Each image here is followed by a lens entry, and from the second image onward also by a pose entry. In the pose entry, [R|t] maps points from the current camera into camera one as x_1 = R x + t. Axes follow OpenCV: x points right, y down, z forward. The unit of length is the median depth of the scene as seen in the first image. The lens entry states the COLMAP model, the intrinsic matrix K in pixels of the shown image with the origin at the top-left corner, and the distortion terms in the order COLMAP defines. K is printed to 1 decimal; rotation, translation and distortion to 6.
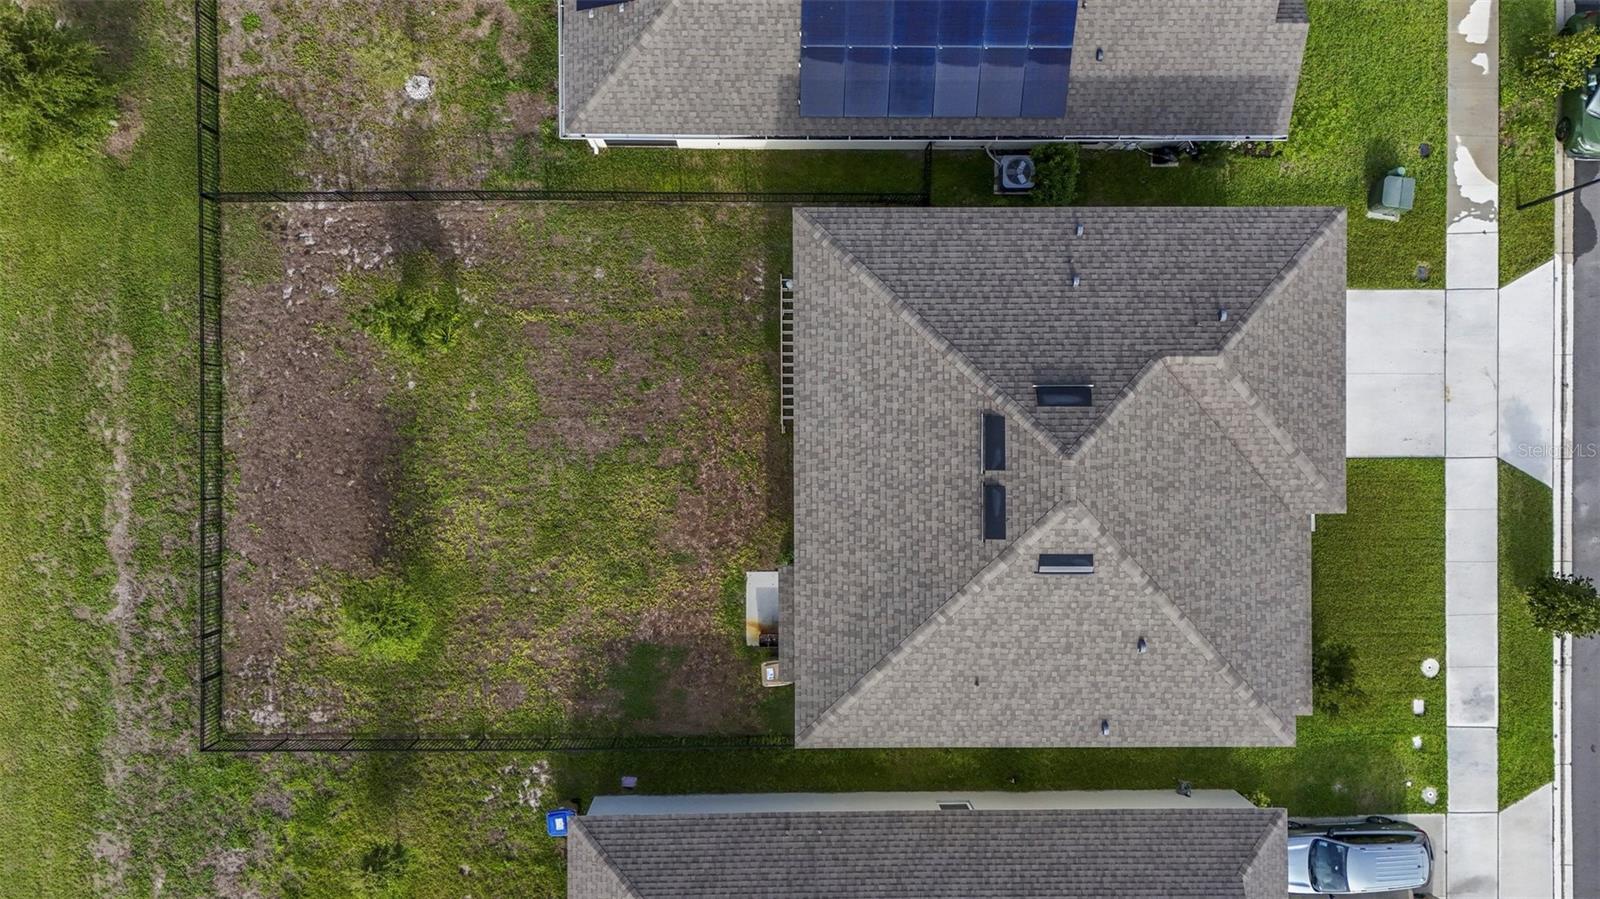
lens RADIAL K [[1158.4, 0, 794.9], [0, 1158.4, 445.7], [0, 0, 1]] dist [0.127659, -0.098536]
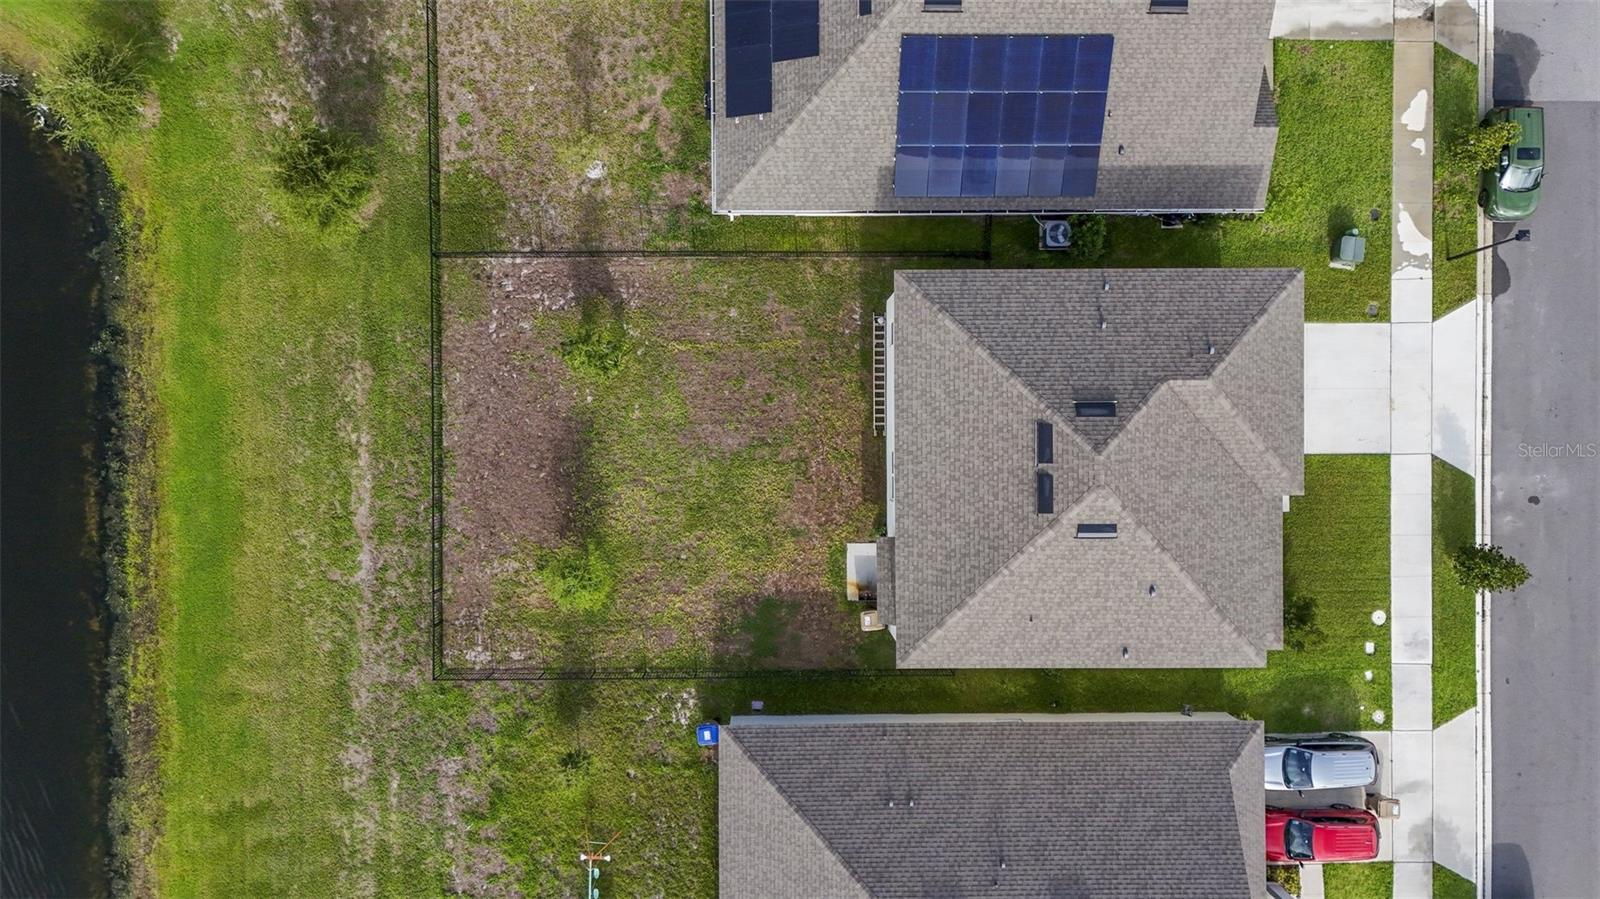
lens RADIAL K [[1269.9, 0, 800.0], [0, 1269.9, 449.5], [0, 0, 1]] dist [0.183075, -0.203698]
pose [[0.999948, -0.001520, 0.010076, -0.108201], [0.001481, 0.999992, 0.003813, -0.001172], [-0.010082, -0.003798, 0.999942, -0.413471]]
